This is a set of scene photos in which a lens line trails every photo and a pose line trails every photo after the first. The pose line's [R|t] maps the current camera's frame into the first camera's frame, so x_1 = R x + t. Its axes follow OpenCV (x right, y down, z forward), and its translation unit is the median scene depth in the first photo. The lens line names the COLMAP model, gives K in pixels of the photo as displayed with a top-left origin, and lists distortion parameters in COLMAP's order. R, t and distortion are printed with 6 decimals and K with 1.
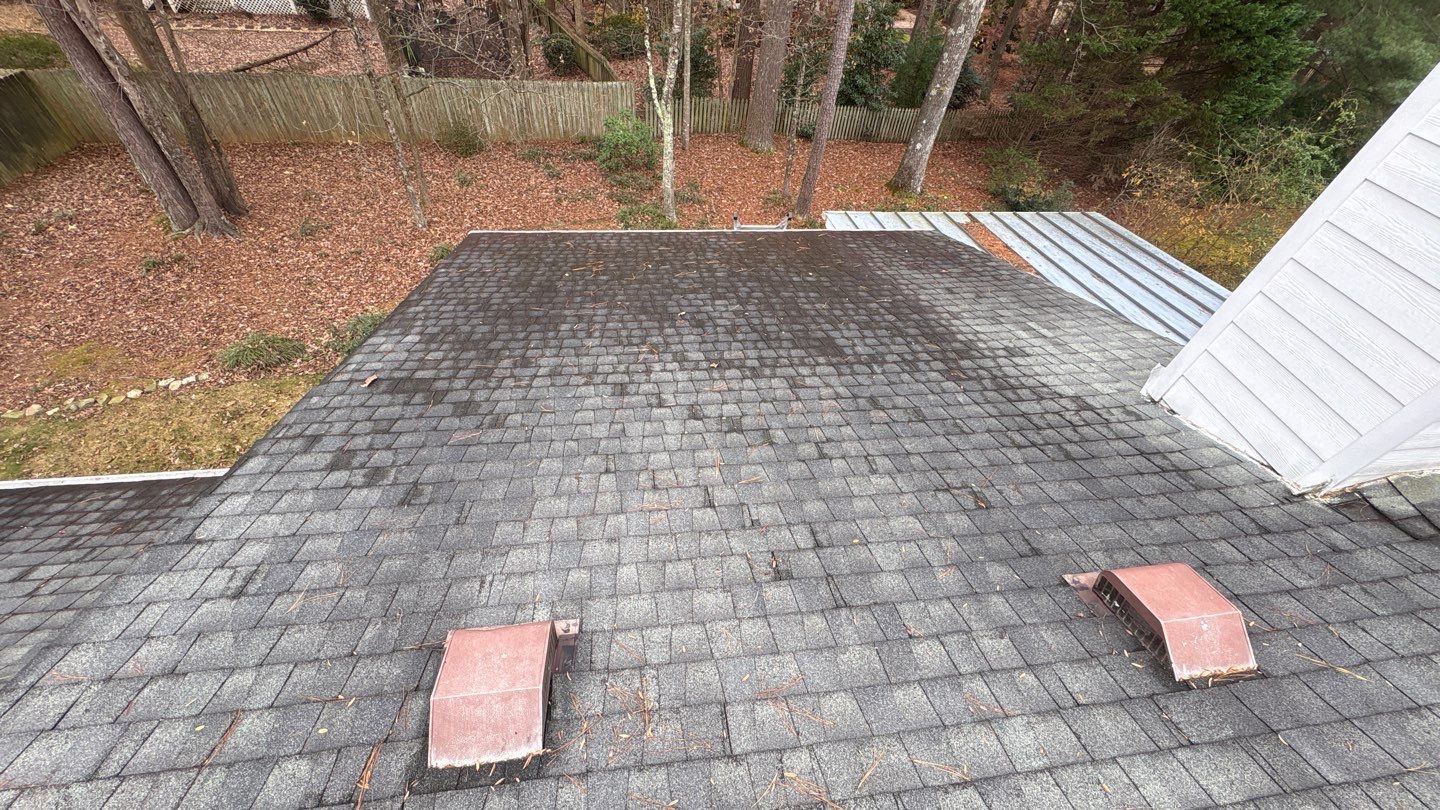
lens RADIAL K [[570.5, 0, 720.0], [0, 570.5, 405.0], [0, 0, 1]] dist [-0.000058, 0.000266]
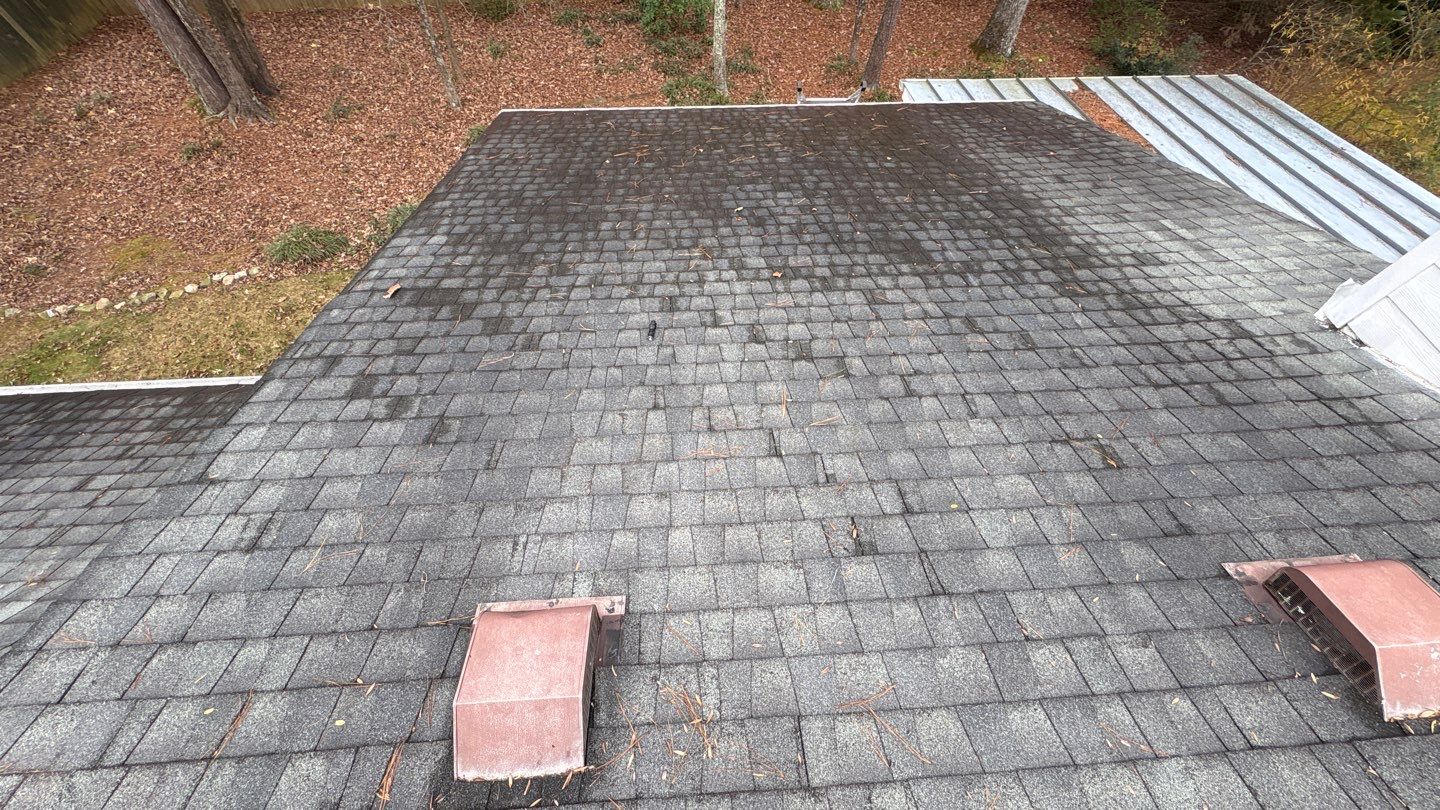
lens RADIAL K [[570.5, 0, 720.0], [0, 570.5, 405.0], [0, 0, 1]] dist [-0.000058, 0.000266]
pose [[0.996610, 0.026399, -0.077916, -0.030901], [-0.011595, 0.982734, 0.184658, -0.043043], [0.081446, -0.183129, 0.979709, 0.150319]]
